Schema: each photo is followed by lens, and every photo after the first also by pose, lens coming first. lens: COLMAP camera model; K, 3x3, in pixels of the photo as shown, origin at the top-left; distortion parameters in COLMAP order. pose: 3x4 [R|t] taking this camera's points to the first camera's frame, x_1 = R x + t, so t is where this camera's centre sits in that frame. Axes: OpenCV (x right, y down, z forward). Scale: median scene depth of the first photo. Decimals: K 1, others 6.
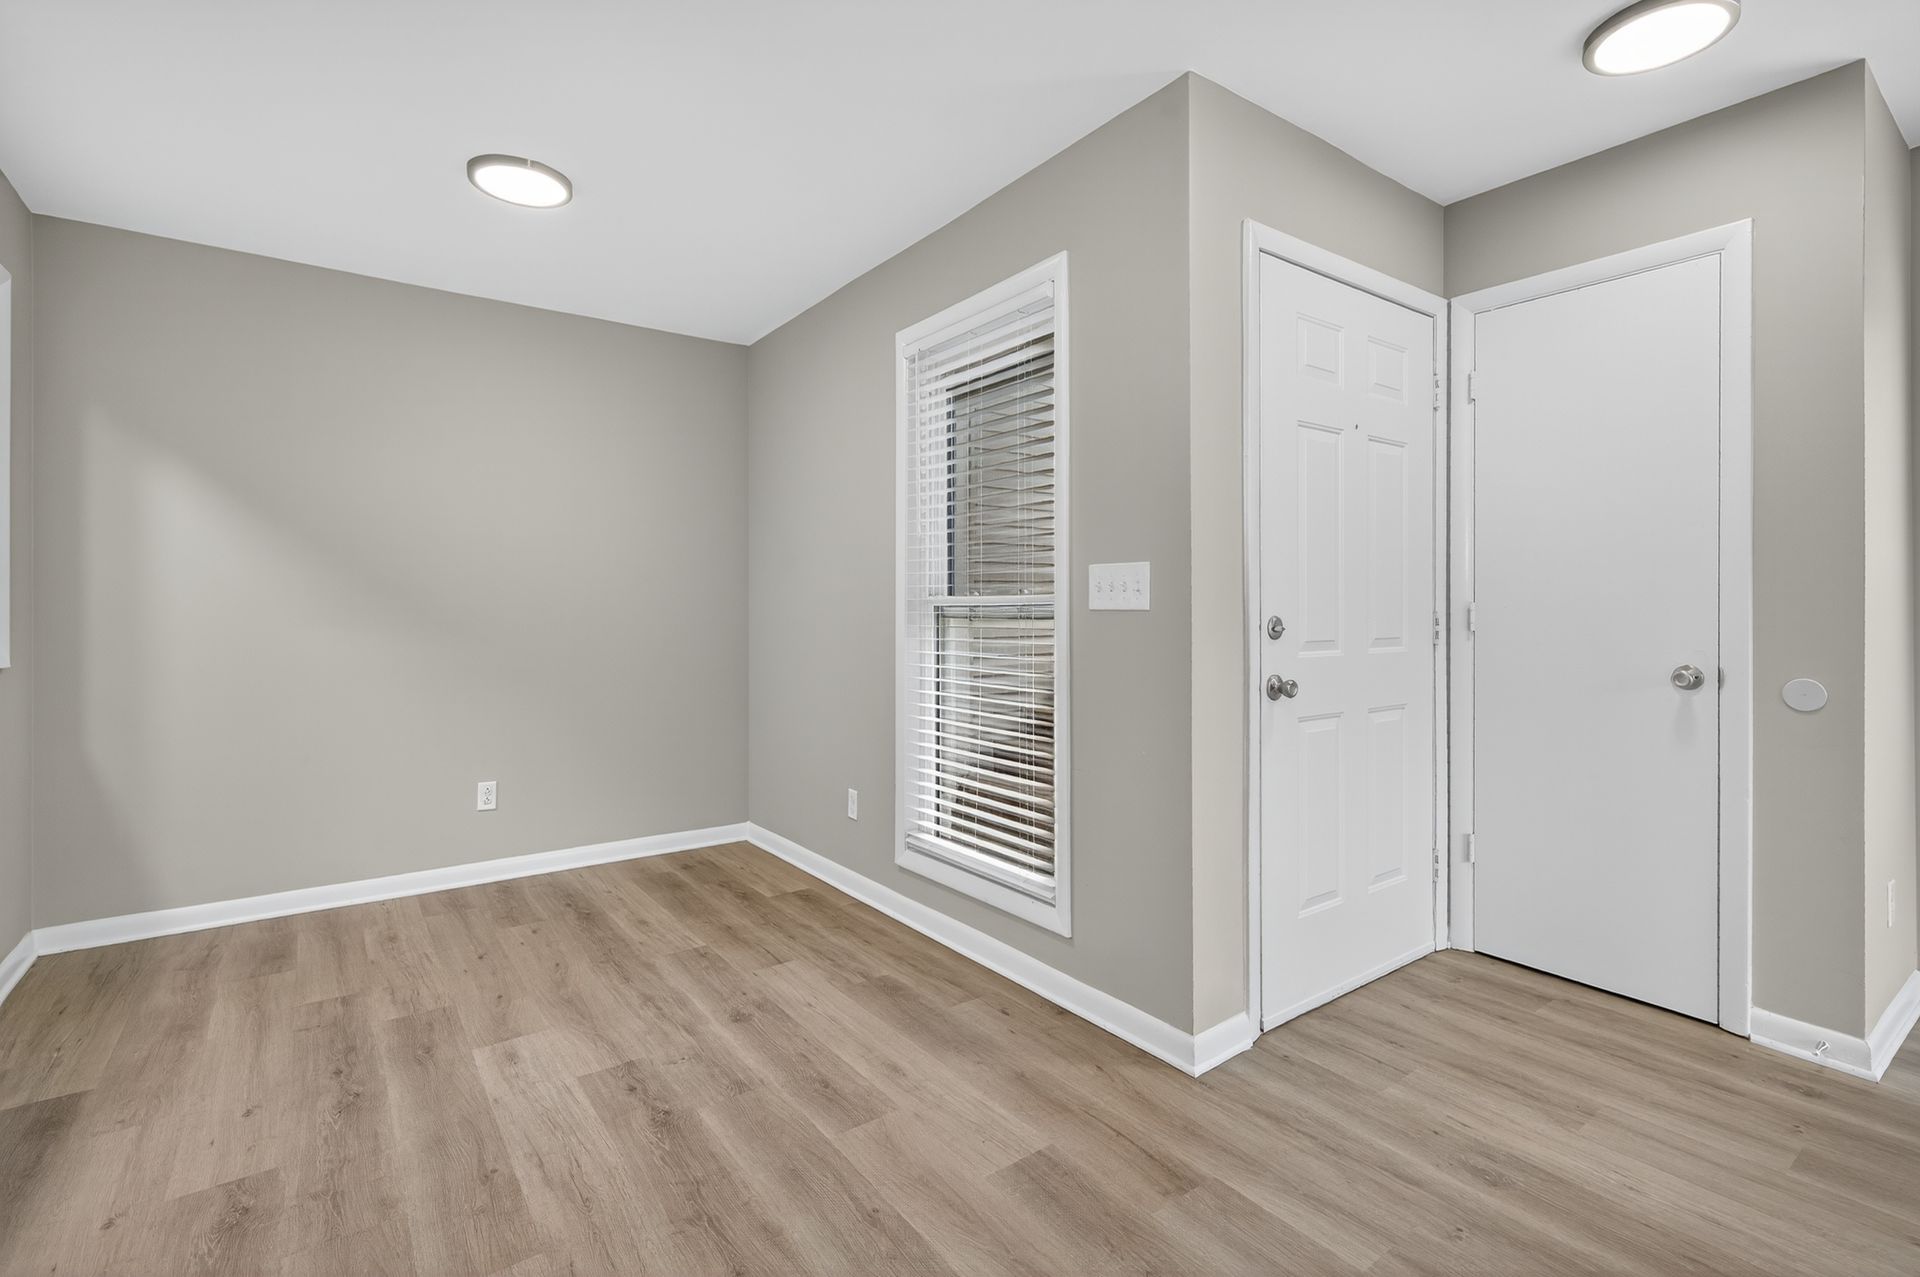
lens RADIAL K [[877.4, 0, 972.1], [0, 877.4, 609.6], [0, 0, 1]] dist [0.005119, 0.000831]
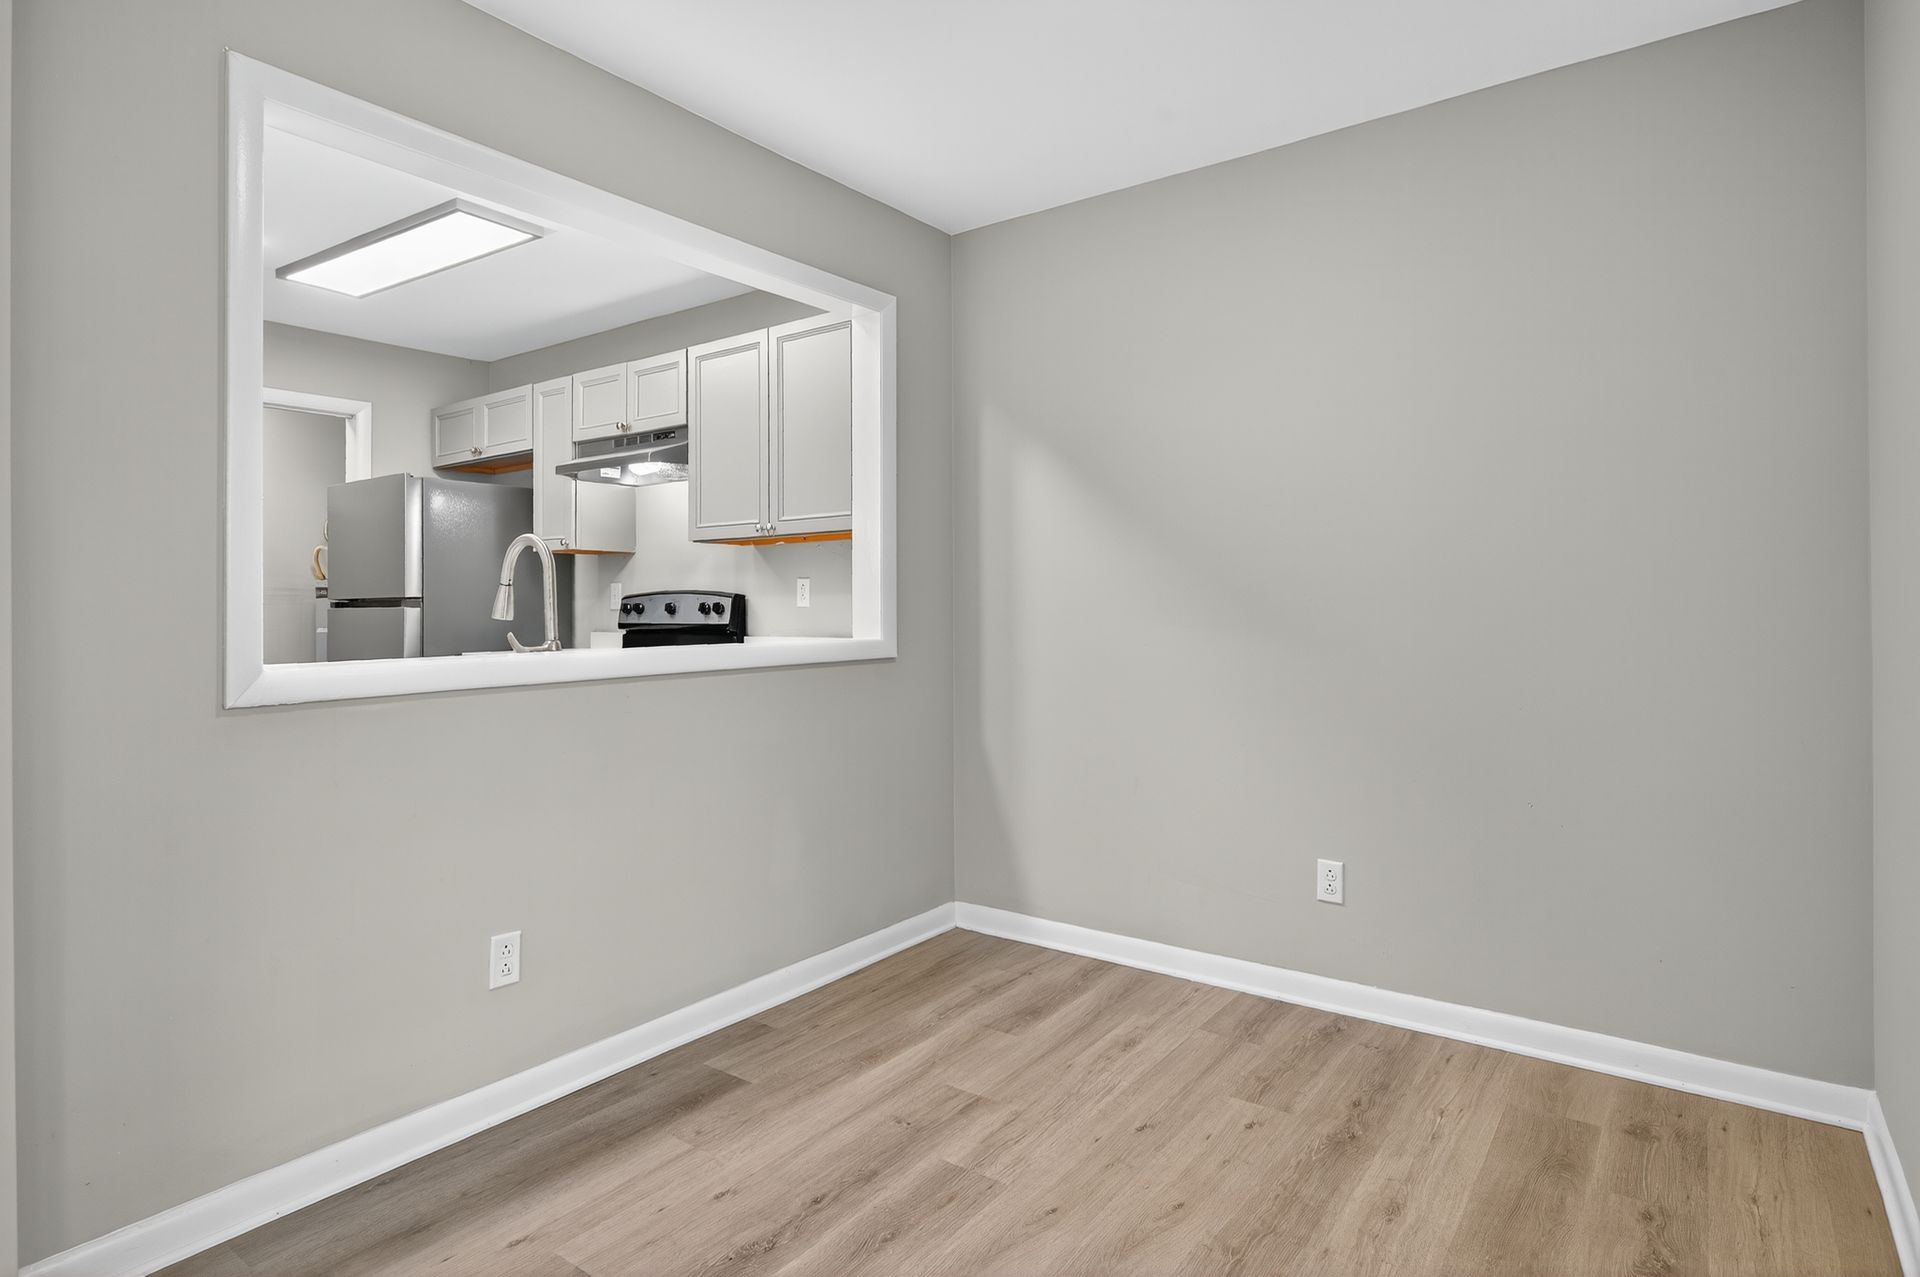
lens RADIAL K [[1027.7, 0, 964.2], [0, 1027.7, 598.8], [0, 0, 1]] dist [-0.002722, -0.000290]
pose [[0.295837, -0.006572, -0.955216, 0.154671], [0.009296, 0.999949, -0.004001, 0.000517], [0.955193, -0.007696, 0.295883, 0.722793]]
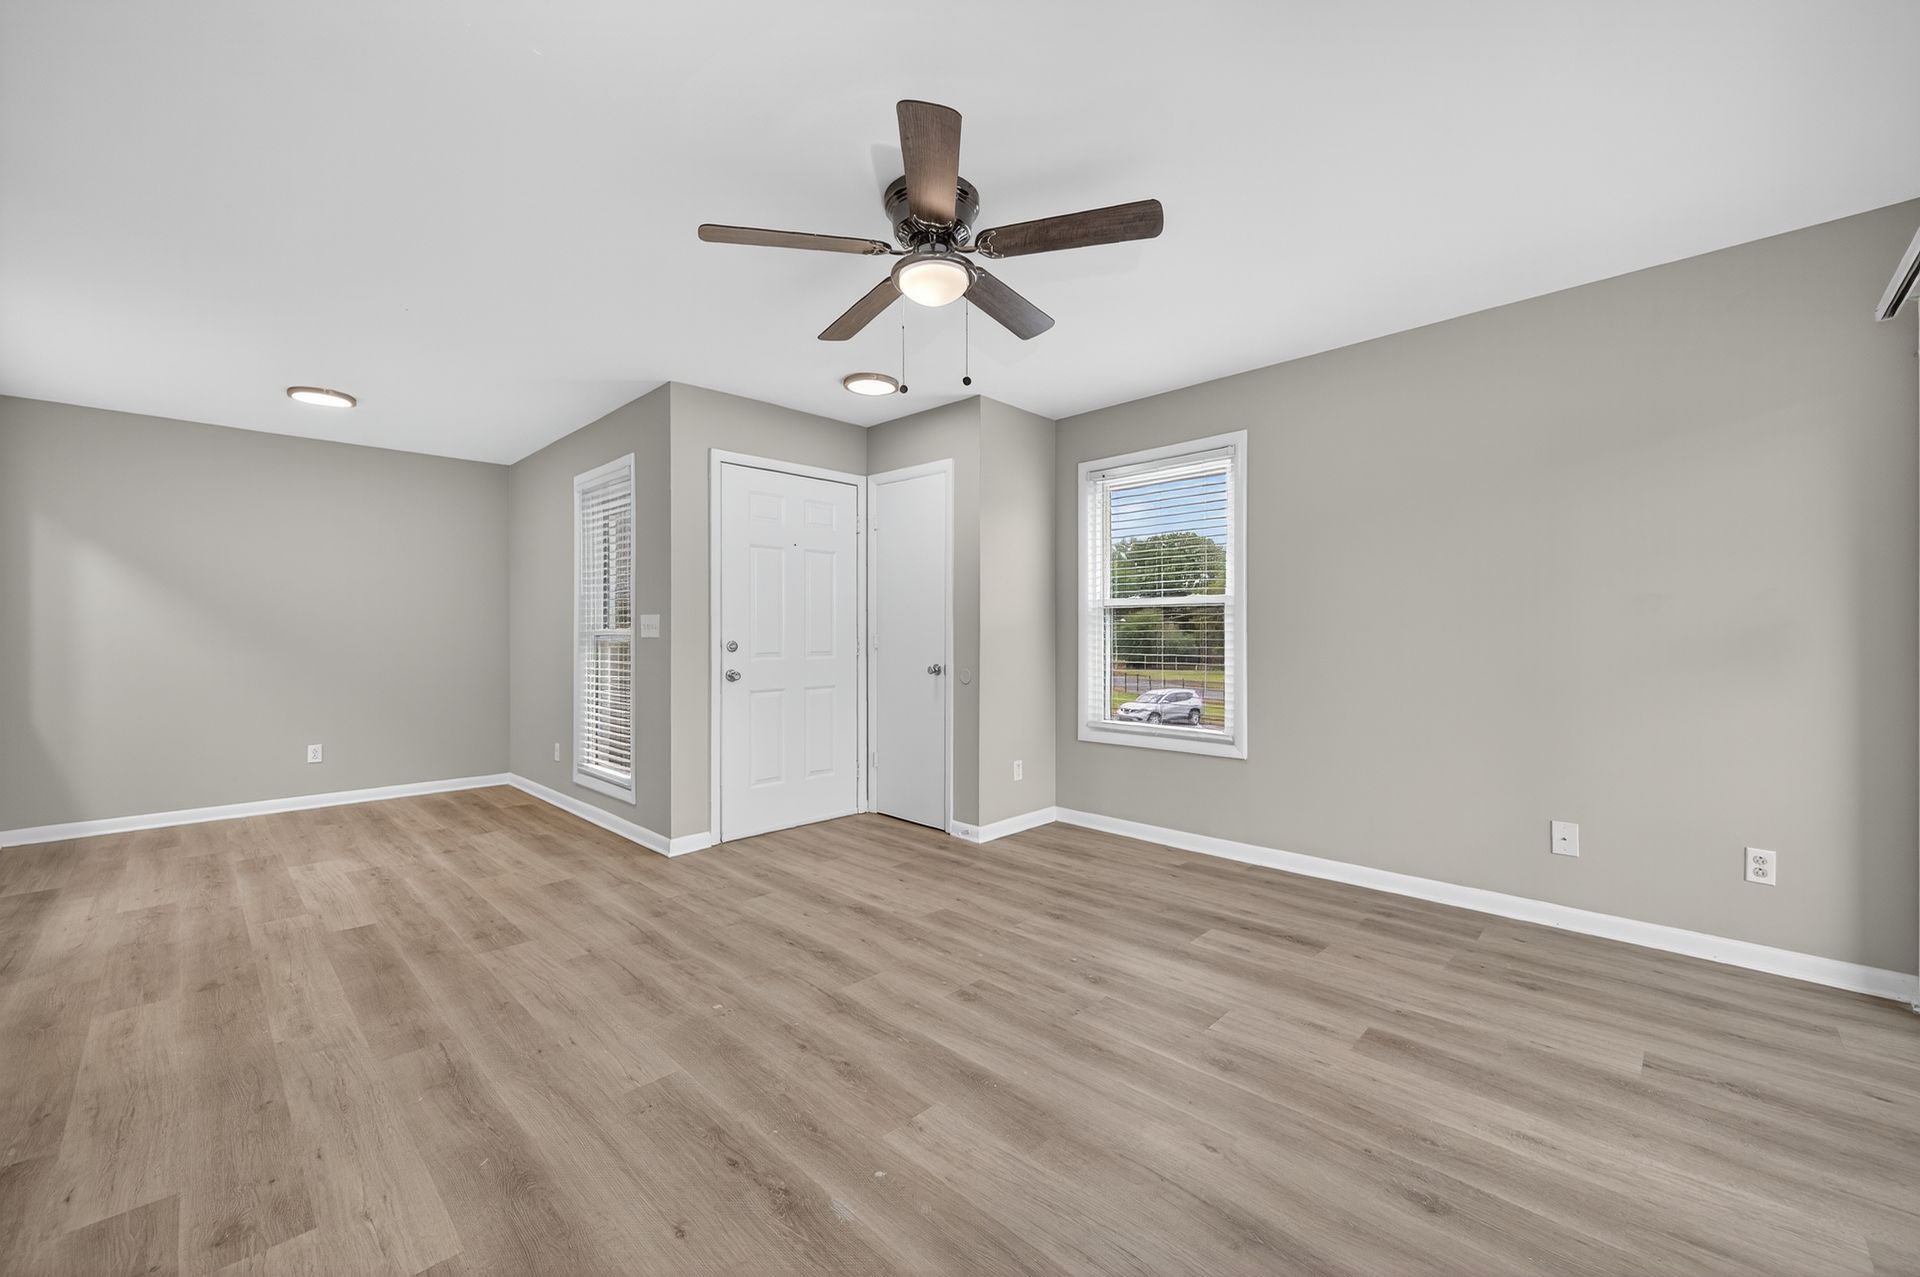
lens RADIAL K [[752.8, 0, 967.7], [0, 752.8, 637.8], [0, 0, 1]] dist [-0.002533, -0.000373]
pose [[0.986349, -0.000178, 0.164668, 0.547559], [-0.001134, 0.999968, 0.007878, -0.012634], [-0.164664, -0.007957, 0.986318, -0.748302]]
